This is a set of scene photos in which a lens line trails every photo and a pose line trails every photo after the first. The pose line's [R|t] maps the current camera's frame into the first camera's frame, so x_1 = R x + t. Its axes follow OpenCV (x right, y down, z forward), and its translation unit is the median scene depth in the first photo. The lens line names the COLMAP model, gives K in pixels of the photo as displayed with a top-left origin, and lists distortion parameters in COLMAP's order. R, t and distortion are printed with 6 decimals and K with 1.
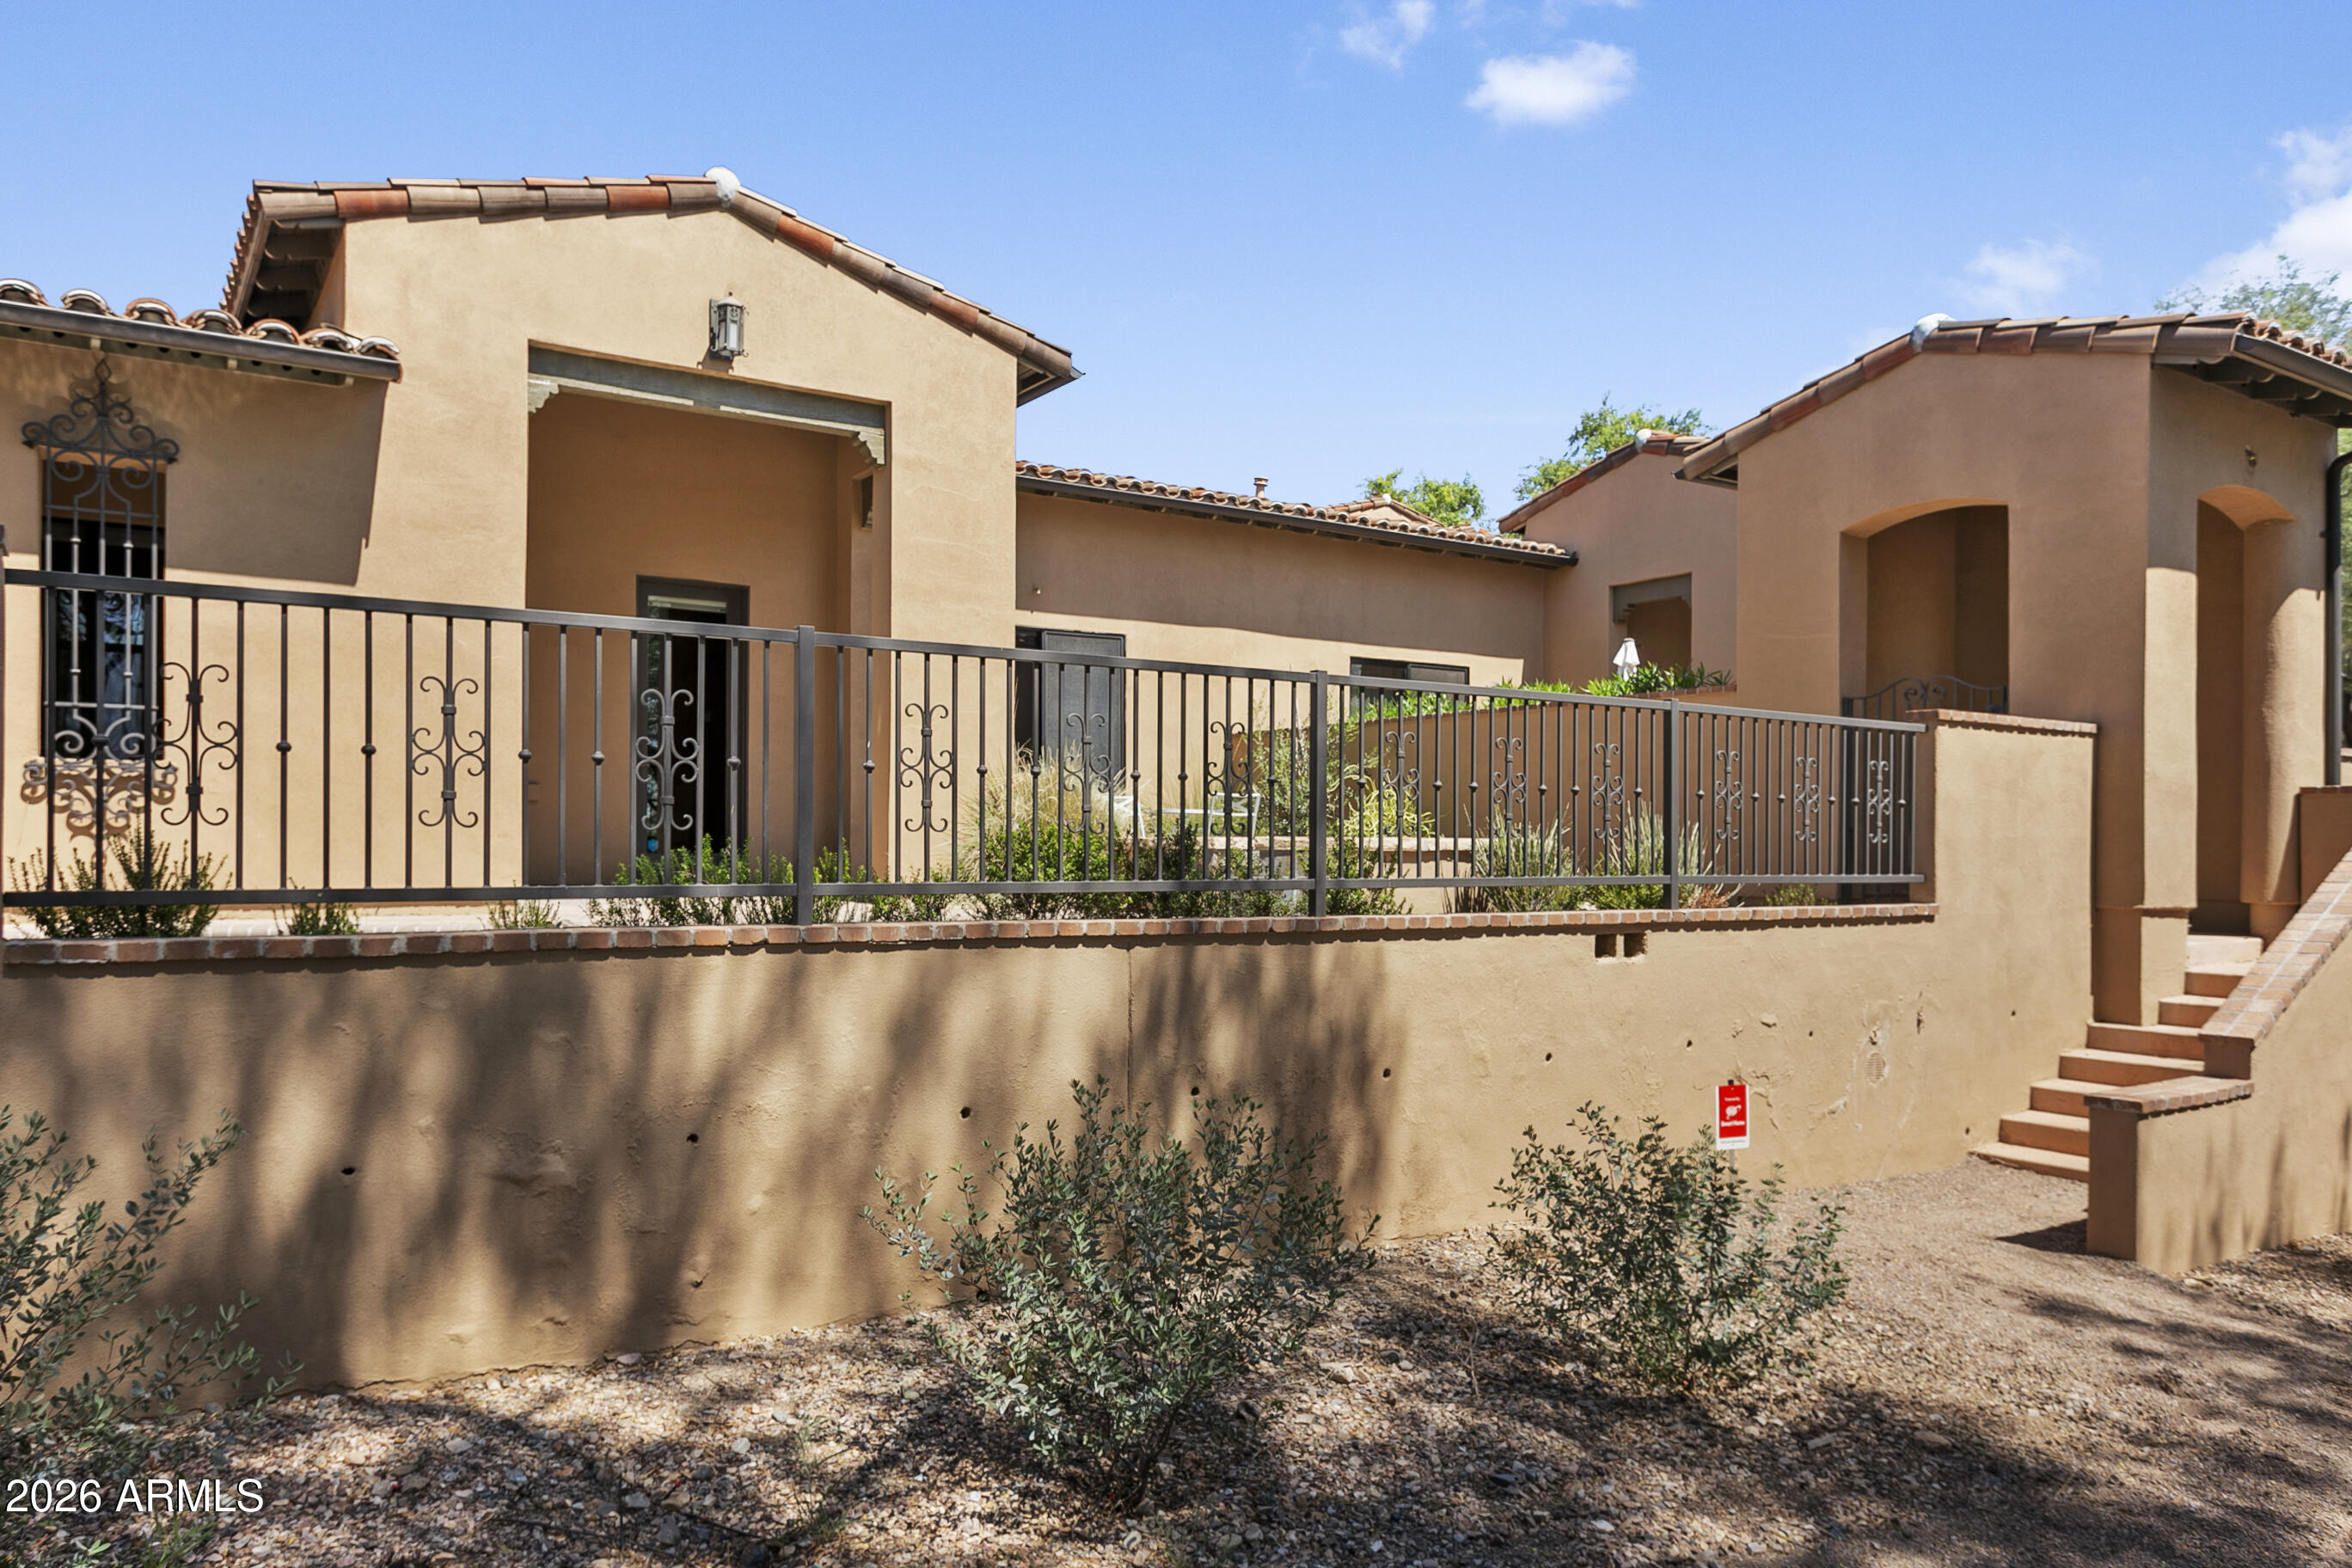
lens RADIAL K [[1582.0, 0, 1166.2], [0, 1582.0, 796.8], [0, 0, 1]] dist [-0.003255, 0.002733]
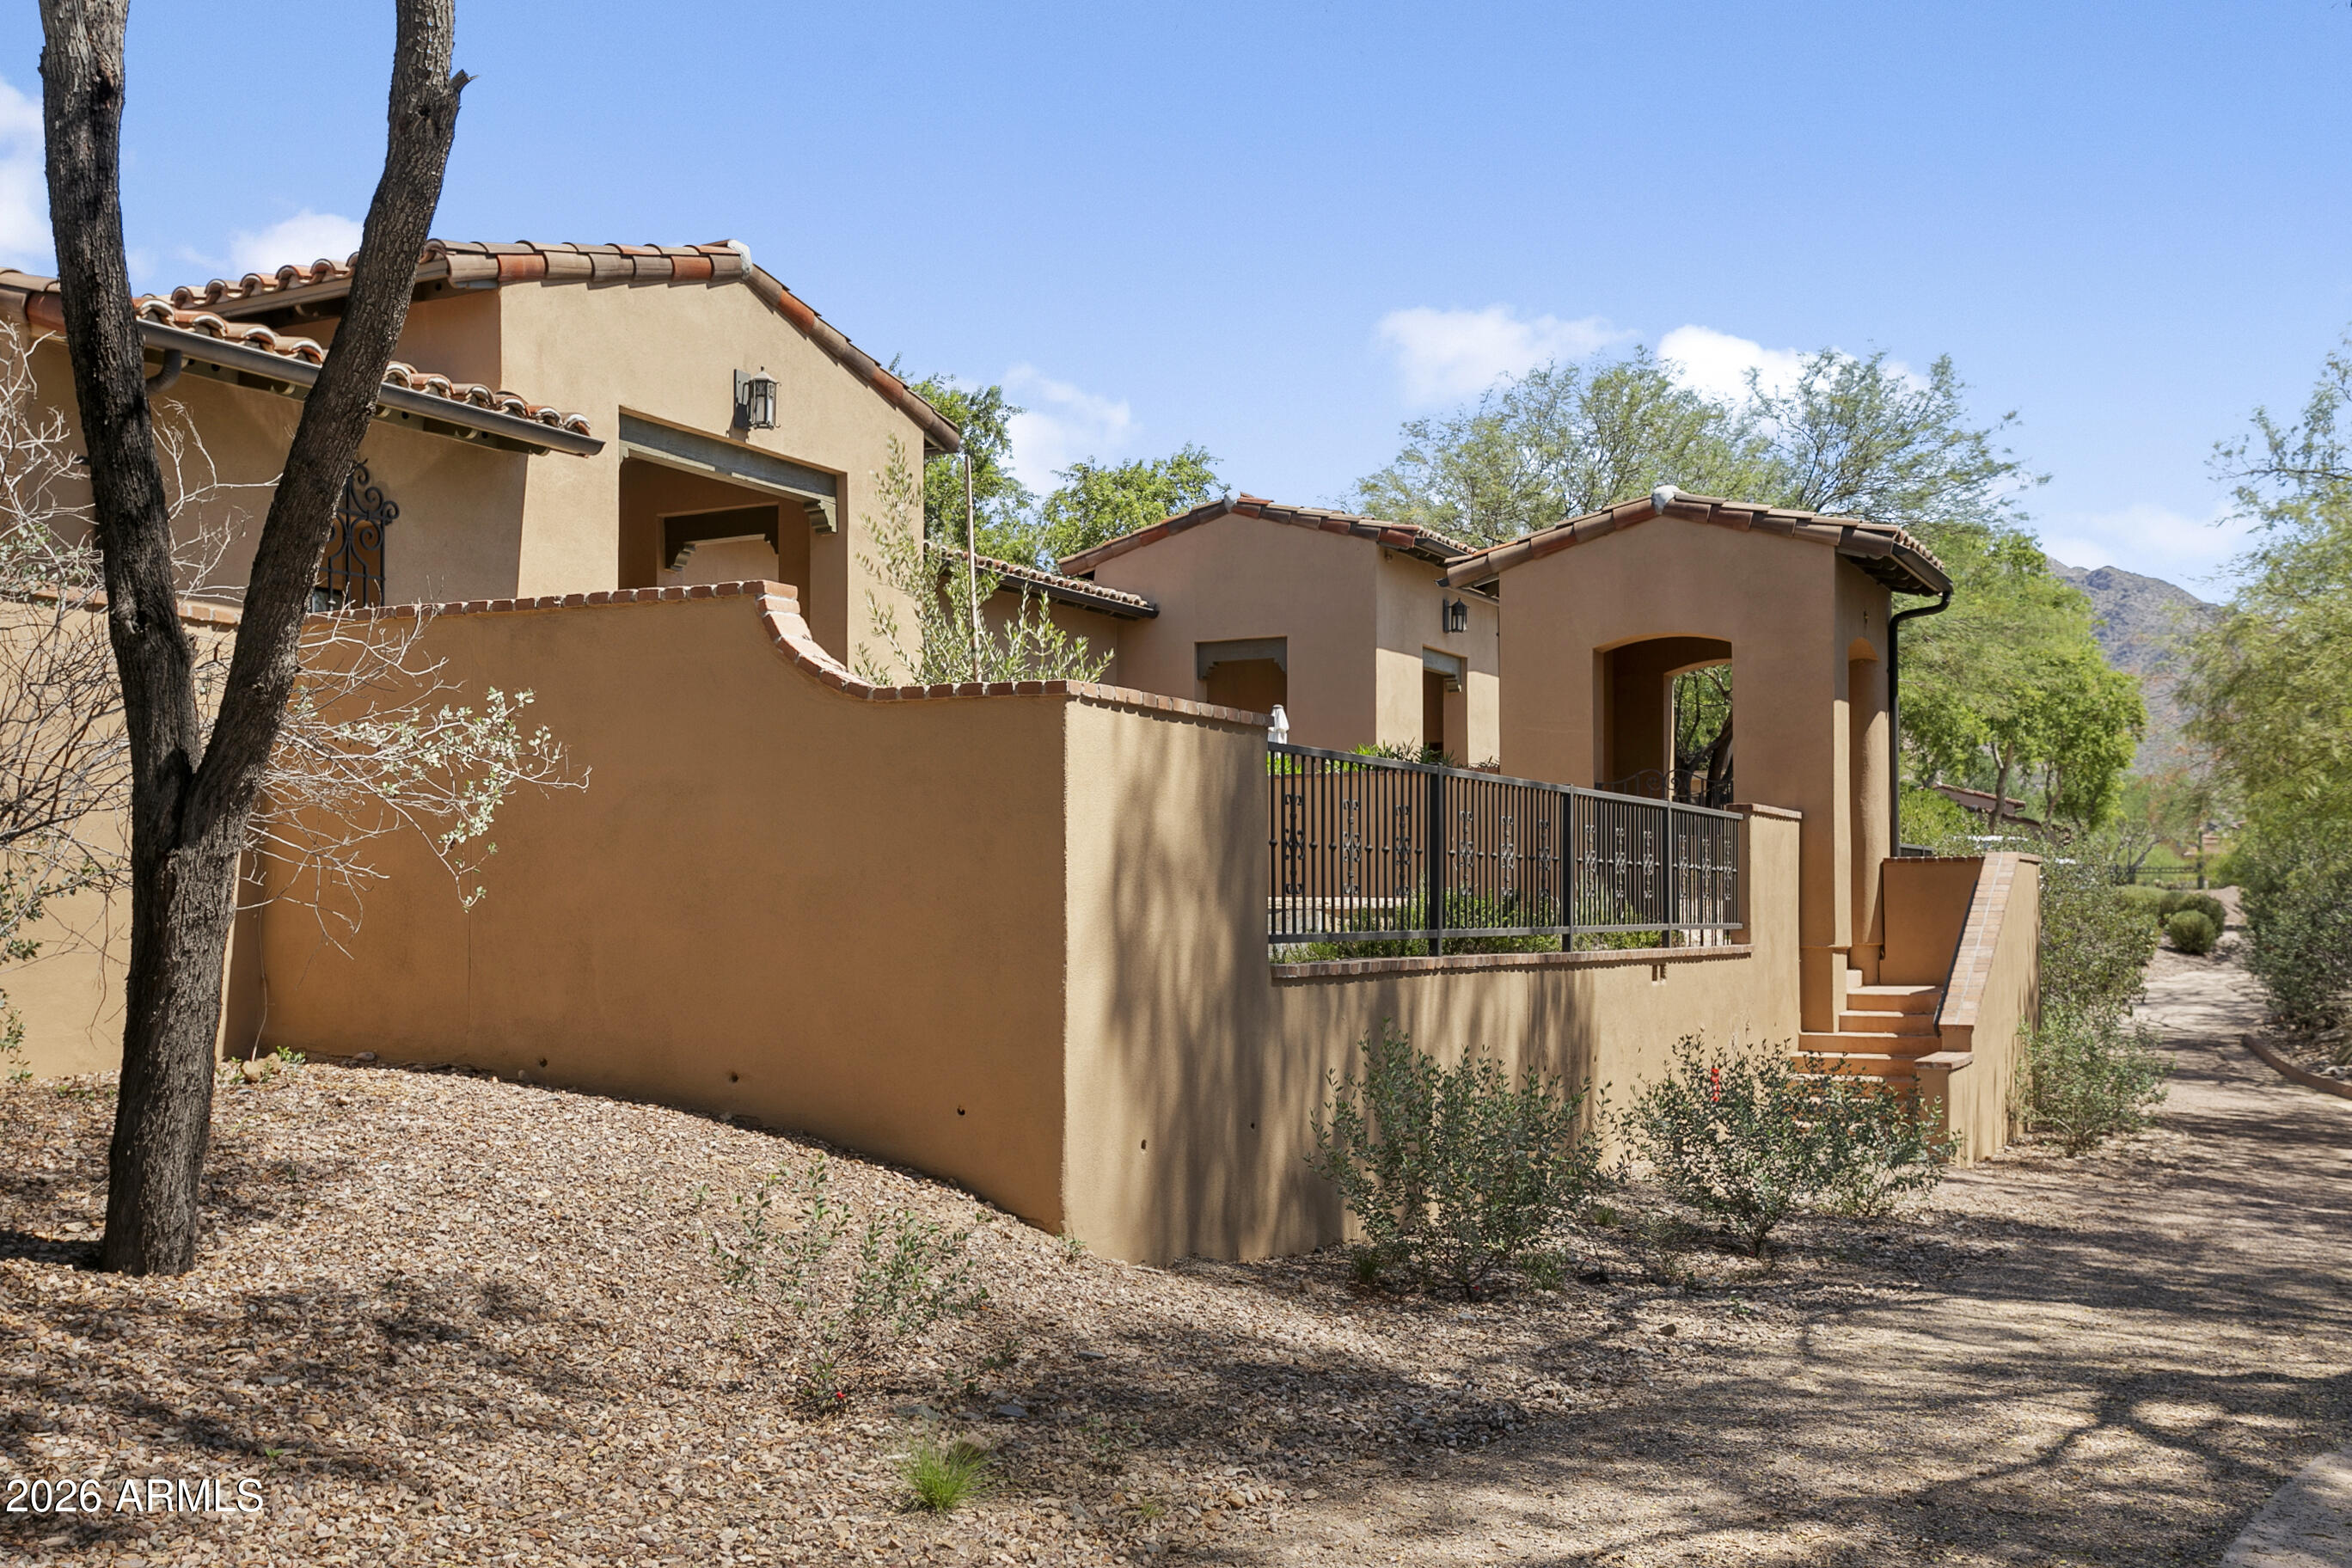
lens RADIAL K [[2179.8, 0, 1176.0], [0, 2179.8, 784.0], [0, 0, 1]] dist [-0.000723, 0.001828]
pose [[0.880995, 0.020358, 0.472687, -0.732714], [-0.007985, 0.999571, -0.028168, -0.012602], [-0.473057, 0.021041, 0.880780, -0.377642]]
